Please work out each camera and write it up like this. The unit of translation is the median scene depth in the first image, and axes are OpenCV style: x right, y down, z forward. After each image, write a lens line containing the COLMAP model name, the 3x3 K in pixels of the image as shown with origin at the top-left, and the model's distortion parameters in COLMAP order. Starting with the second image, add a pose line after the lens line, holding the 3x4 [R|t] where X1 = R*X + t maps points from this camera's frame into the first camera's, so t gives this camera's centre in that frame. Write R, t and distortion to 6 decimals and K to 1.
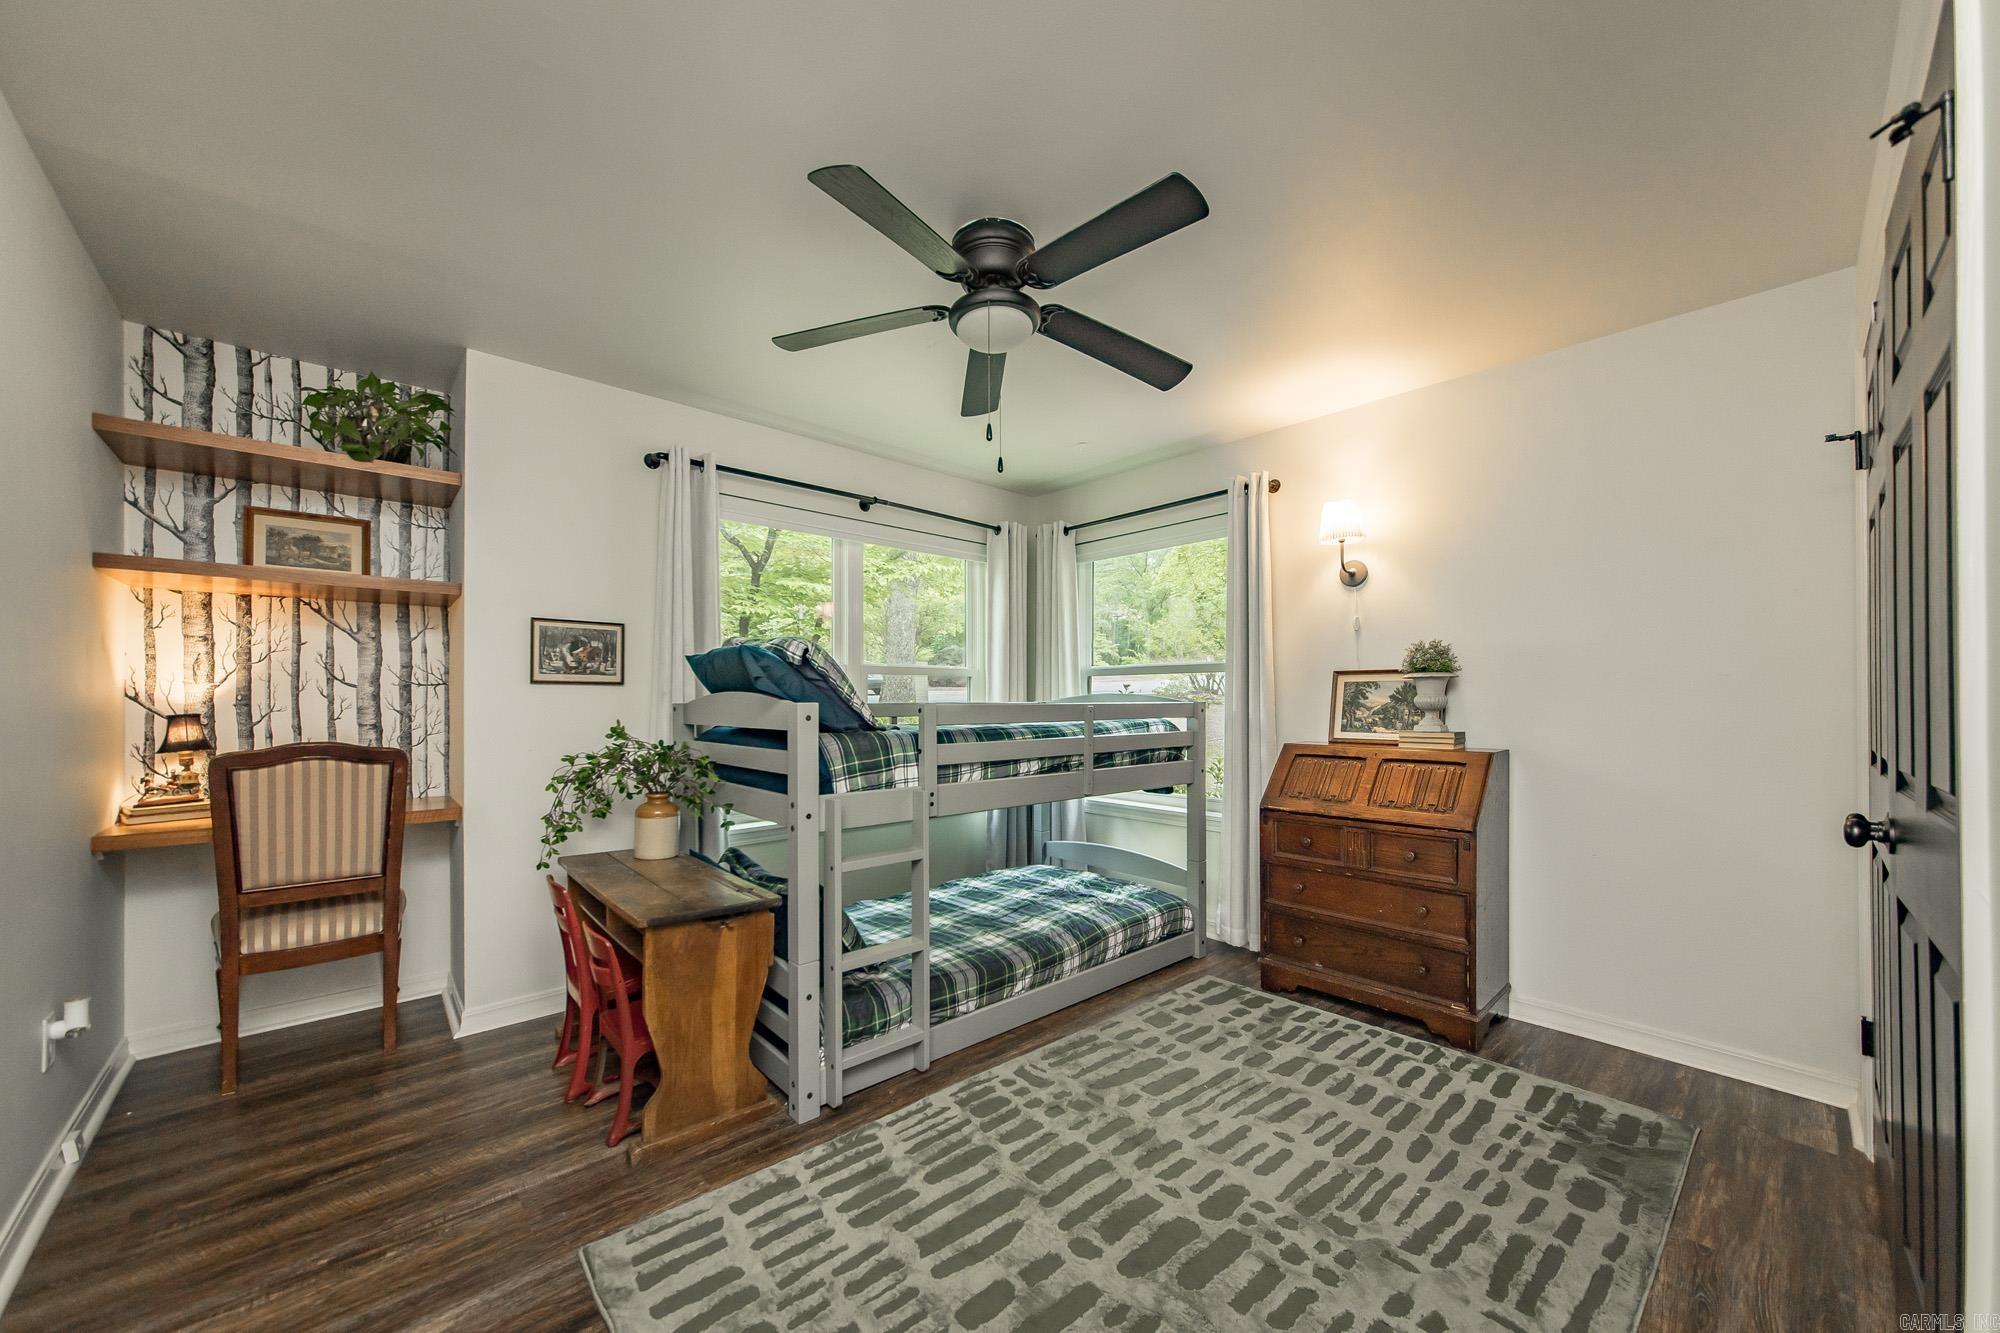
lens RADIAL K [[746.8, 0, 1002.8], [0, 746.8, 699.4], [0, 0, 1]] dist [-0.001151, -0.000036]
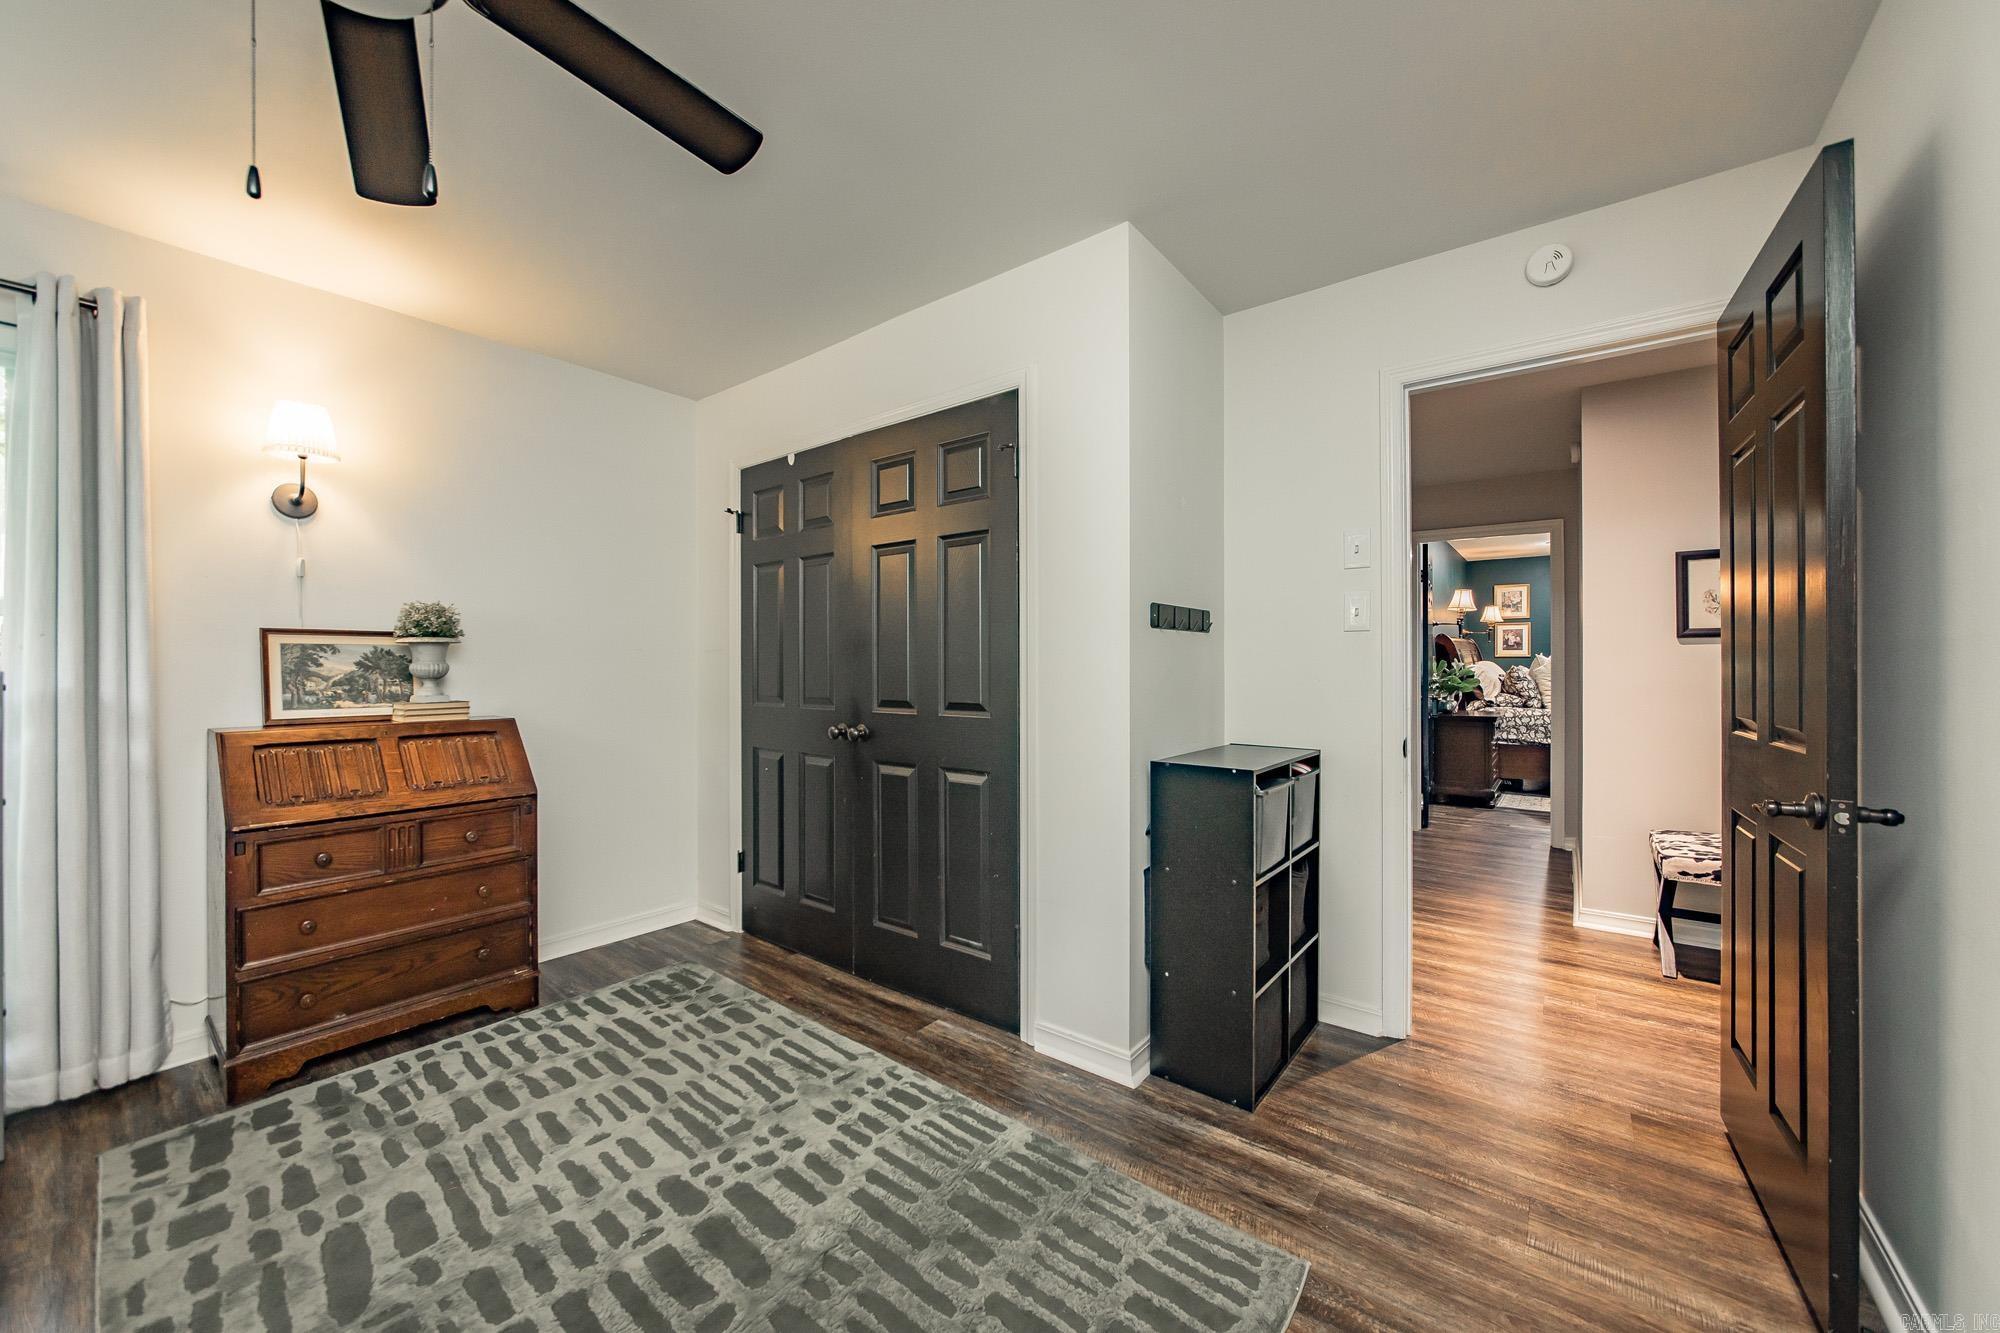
lens RADIAL K [[739.0, 0, 1000.0], [0, 739.0, 666.5], [0, 0, 1]] dist [0.000231, 0.000199]
pose [[-0.153231, -0.001120, 0.988190, -0.476997], [-0.000893, 0.999999, 0.000995, -0.002041], [-0.988190, -0.000730, -0.153232, 0.508906]]
